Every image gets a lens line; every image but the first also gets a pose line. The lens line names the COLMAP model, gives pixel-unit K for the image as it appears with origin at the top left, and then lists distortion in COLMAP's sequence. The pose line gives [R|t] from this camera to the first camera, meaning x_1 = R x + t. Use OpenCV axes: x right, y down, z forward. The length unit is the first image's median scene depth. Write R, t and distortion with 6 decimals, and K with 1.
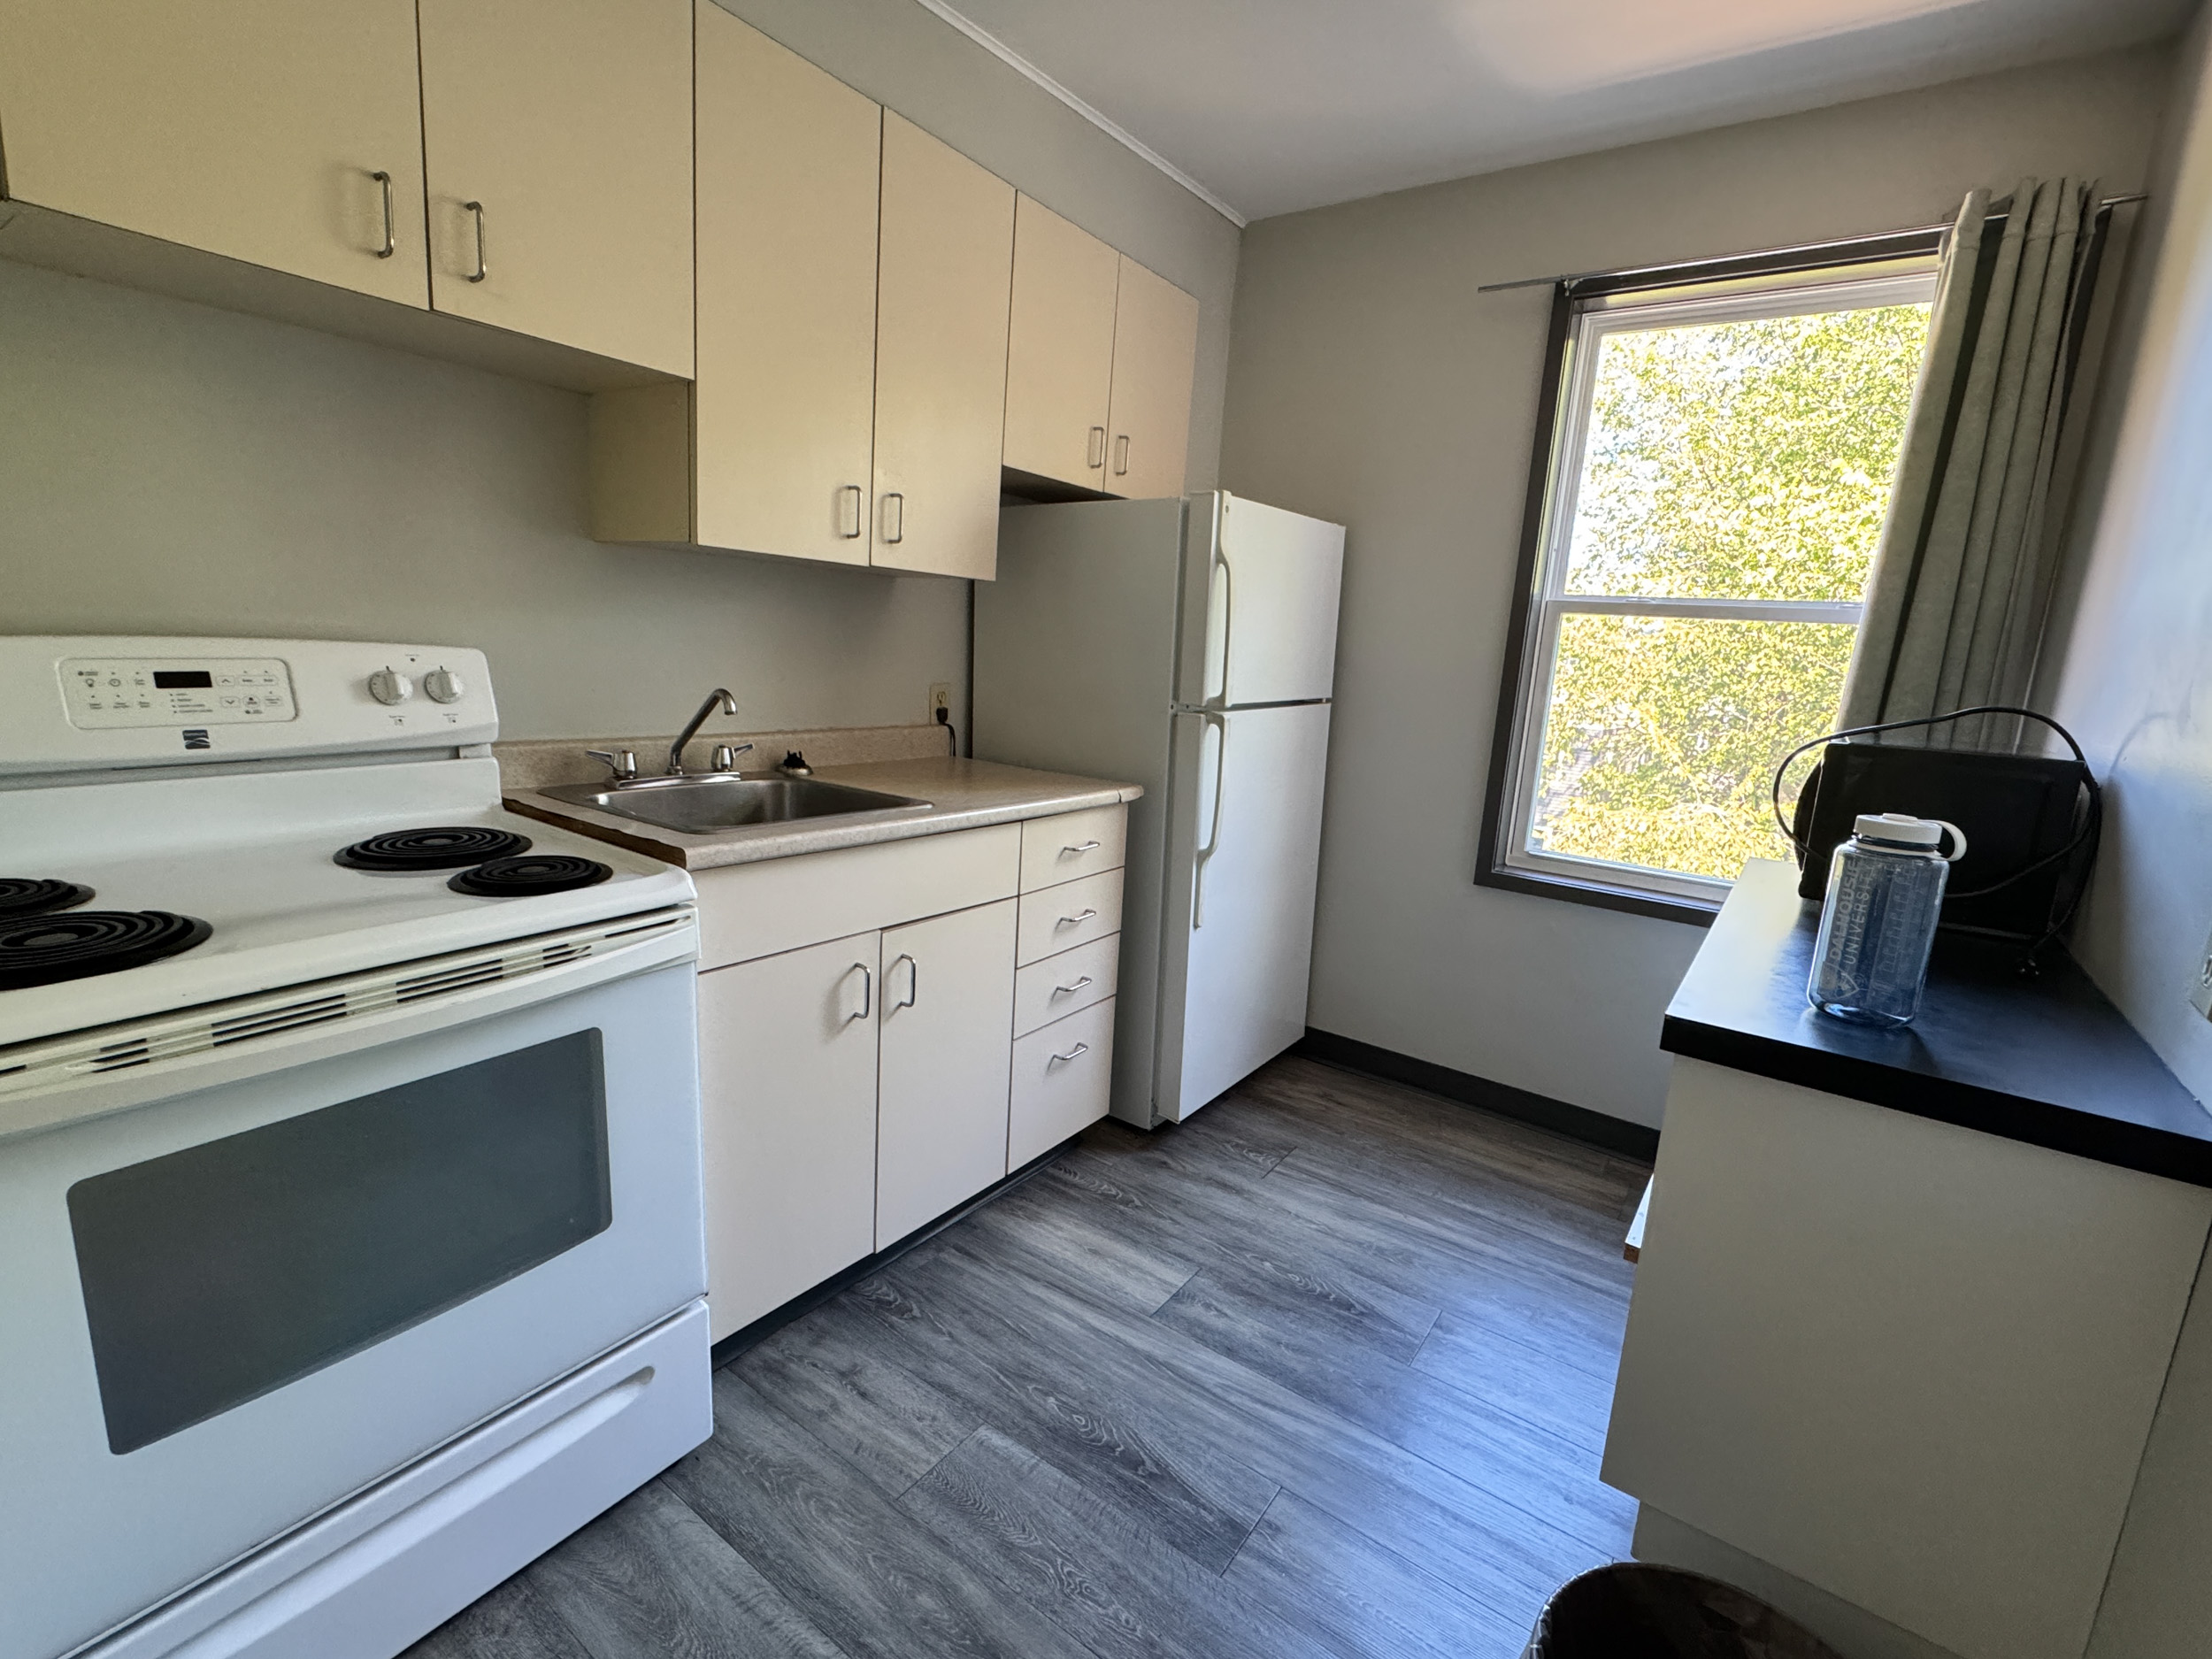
lens RADIAL K [[1000.8, 0, 1101.5], [0, 1000.8, 826.6], [0, 0, 1]] dist [0.000895, -0.000953]
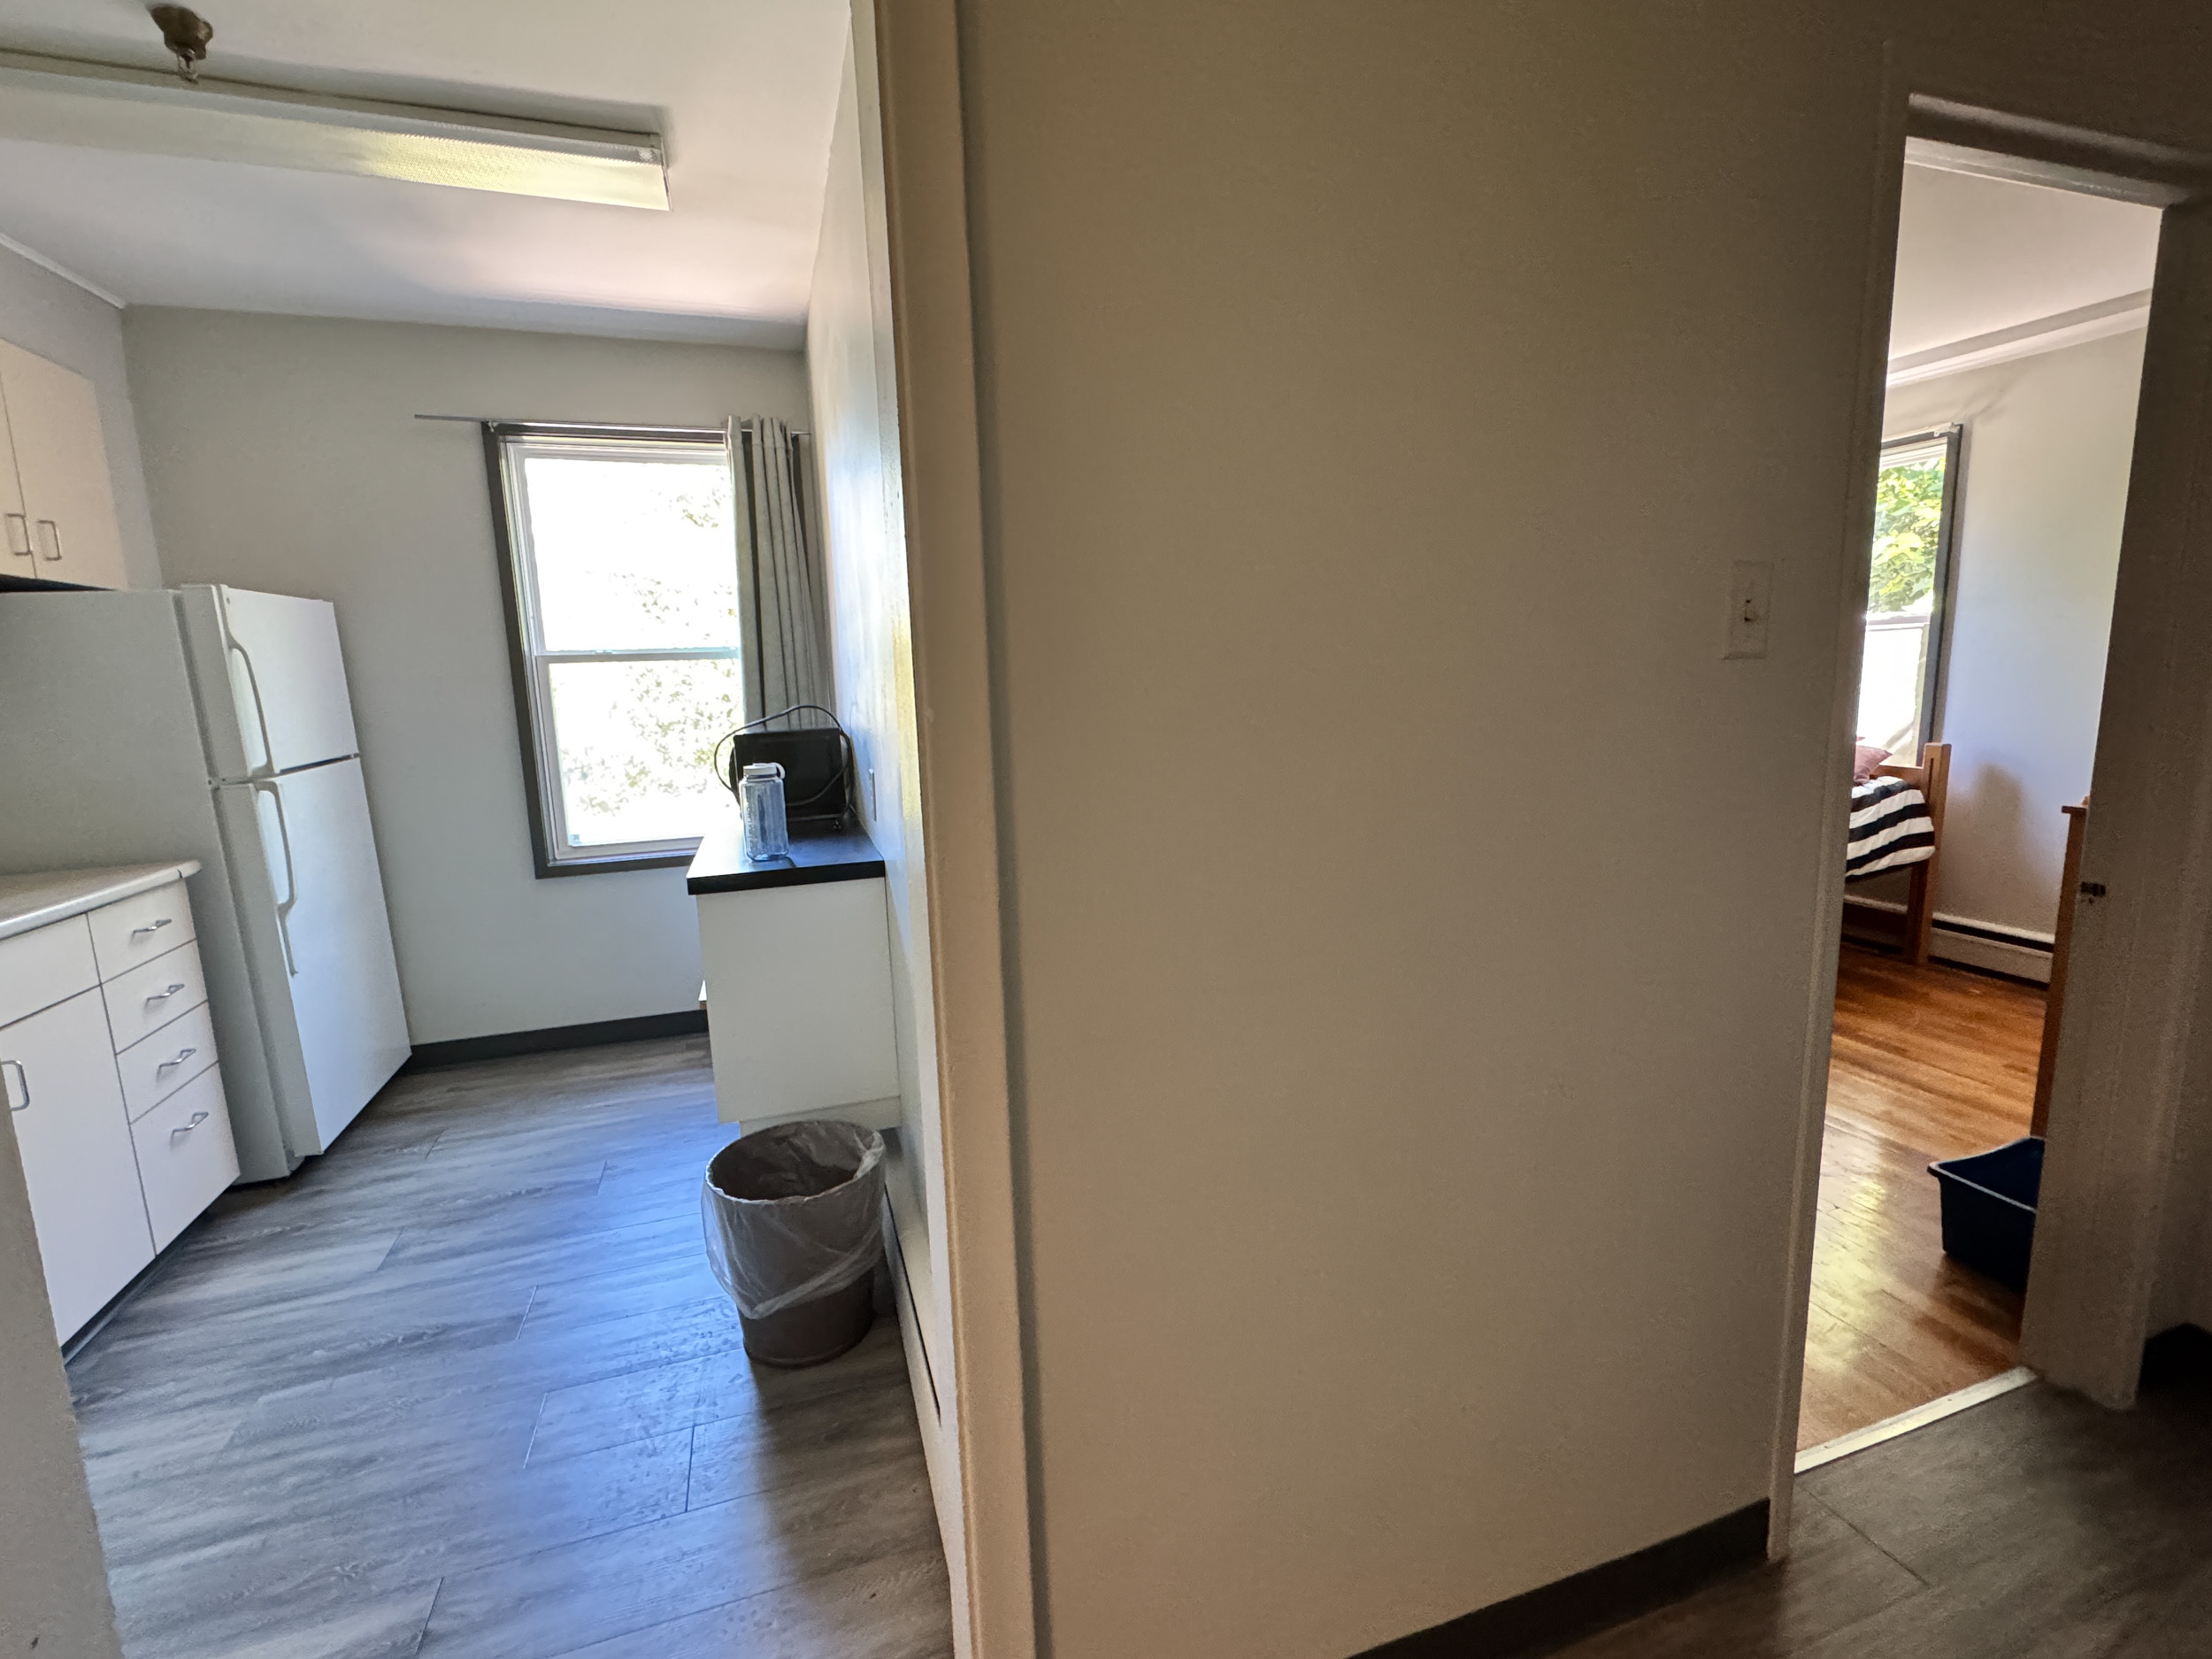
lens RADIAL K [[1000.8, 0, 1101.5], [0, 1000.8, 826.6], [0, 0, 1]] dist [0.000895, -0.000953]
pose [[0.578817, -0.207016, 0.788743, -0.235859], [0.219100, 0.971154, 0.094106, 0.035806], [-0.785472, 0.118343, 0.607477, -0.403585]]
